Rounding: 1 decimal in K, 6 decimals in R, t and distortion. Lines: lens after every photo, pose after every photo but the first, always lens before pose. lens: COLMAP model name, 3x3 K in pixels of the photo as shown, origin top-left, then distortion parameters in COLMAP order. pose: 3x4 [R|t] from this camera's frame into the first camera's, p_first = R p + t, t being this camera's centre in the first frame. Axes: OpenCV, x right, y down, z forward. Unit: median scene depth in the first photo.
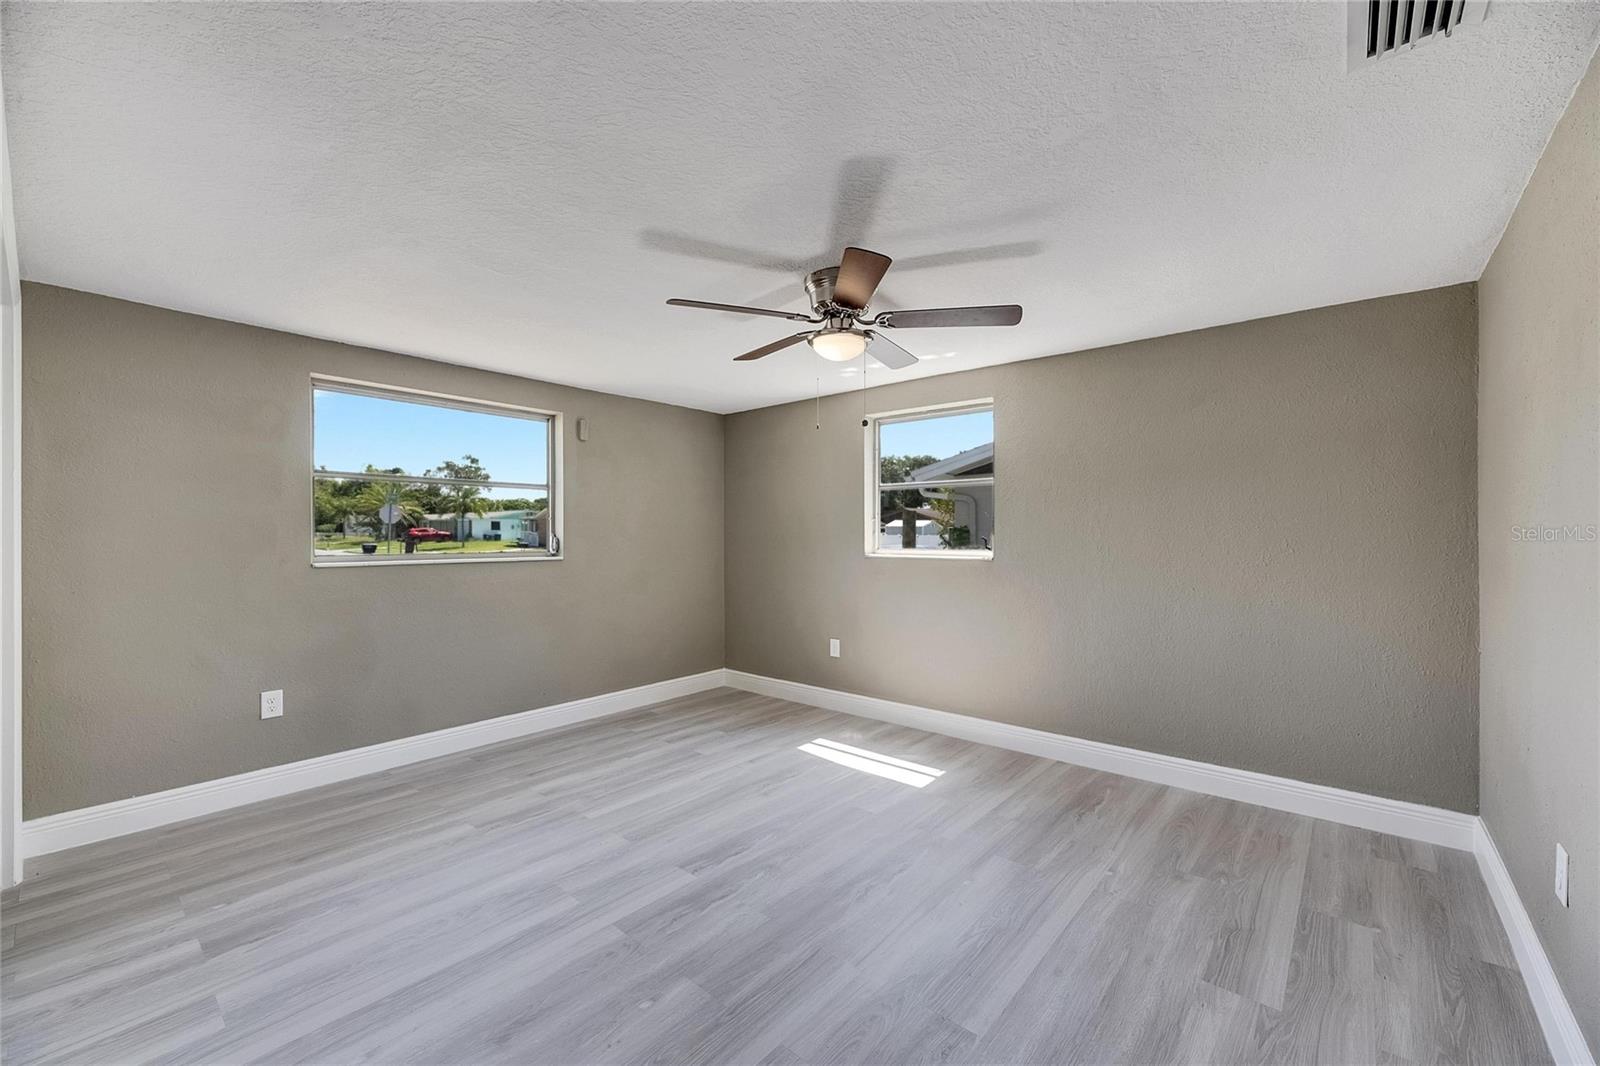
lens RADIAL K [[603.0, 0, 845.6], [0, 603.0, 559.8], [0, 0, 1]] dist [-0.008975, -0.000137]
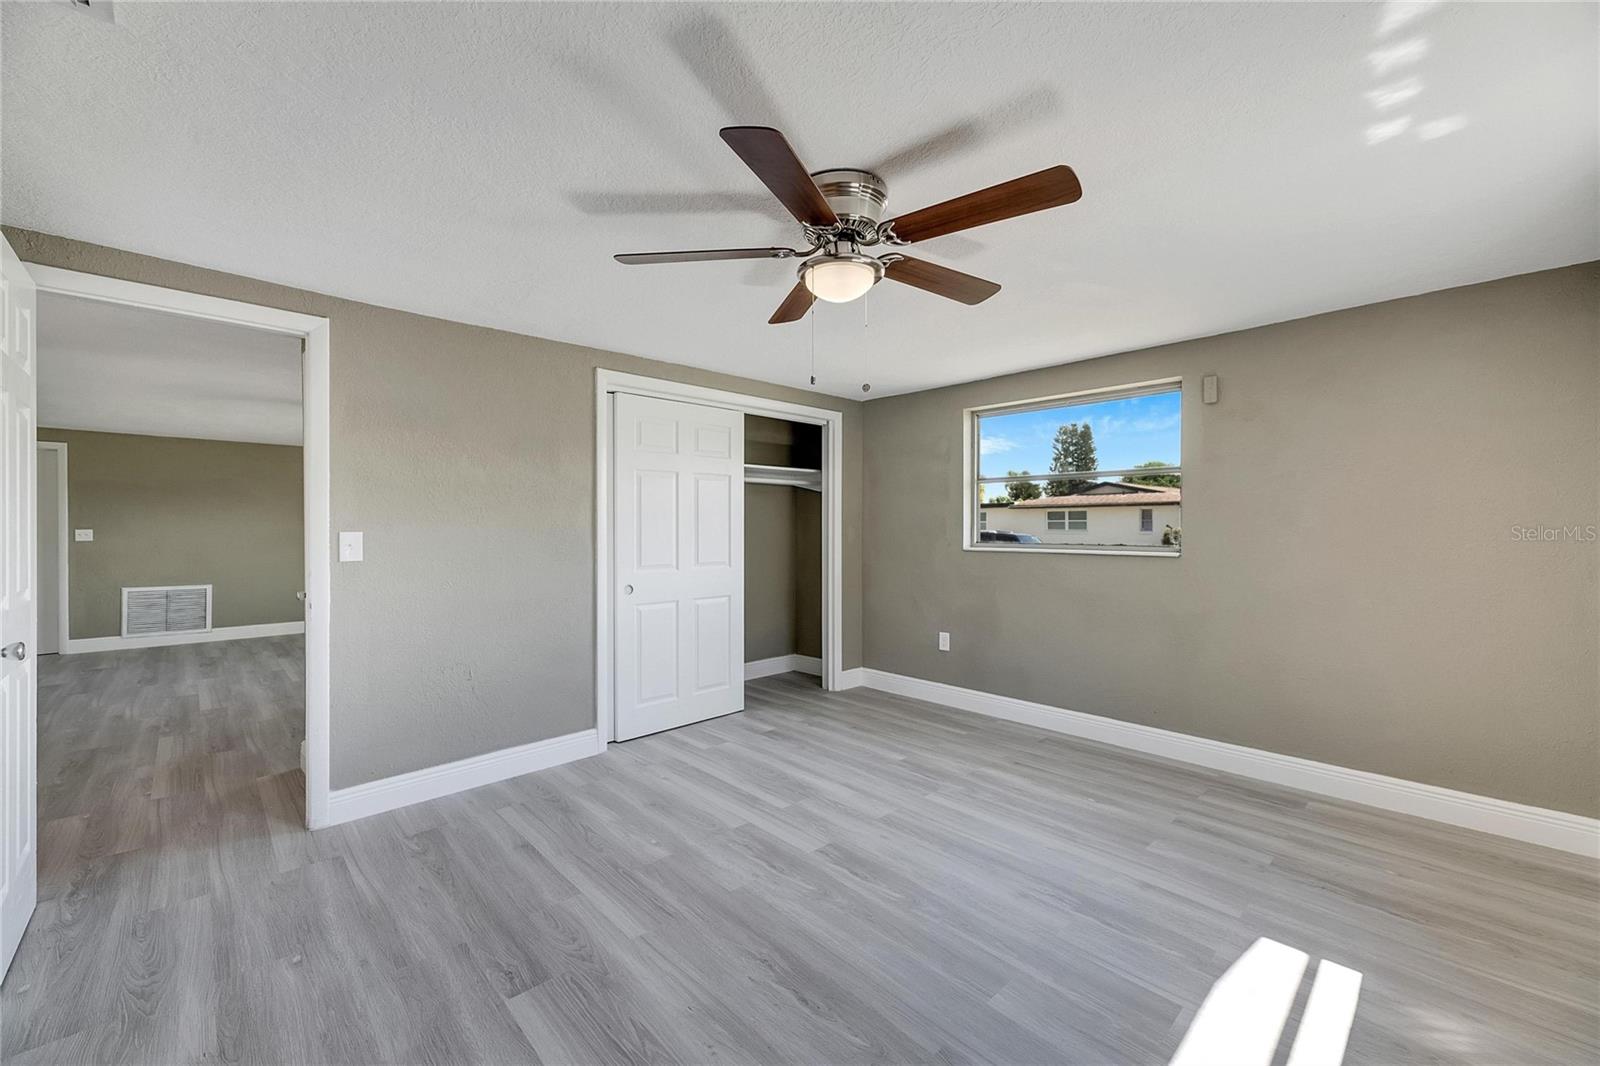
lens RADIAL K [[656.9, 0, 805.5], [0, 656.9, 532.7], [0, 0, 1]] dist [0.001616, -0.000006]
pose [[-0.132241, 0.009801, -0.991169, 0.755309], [-0.044593, 0.998880, 0.015827, -0.036070], [0.990214, 0.046293, -0.131655, 0.966285]]
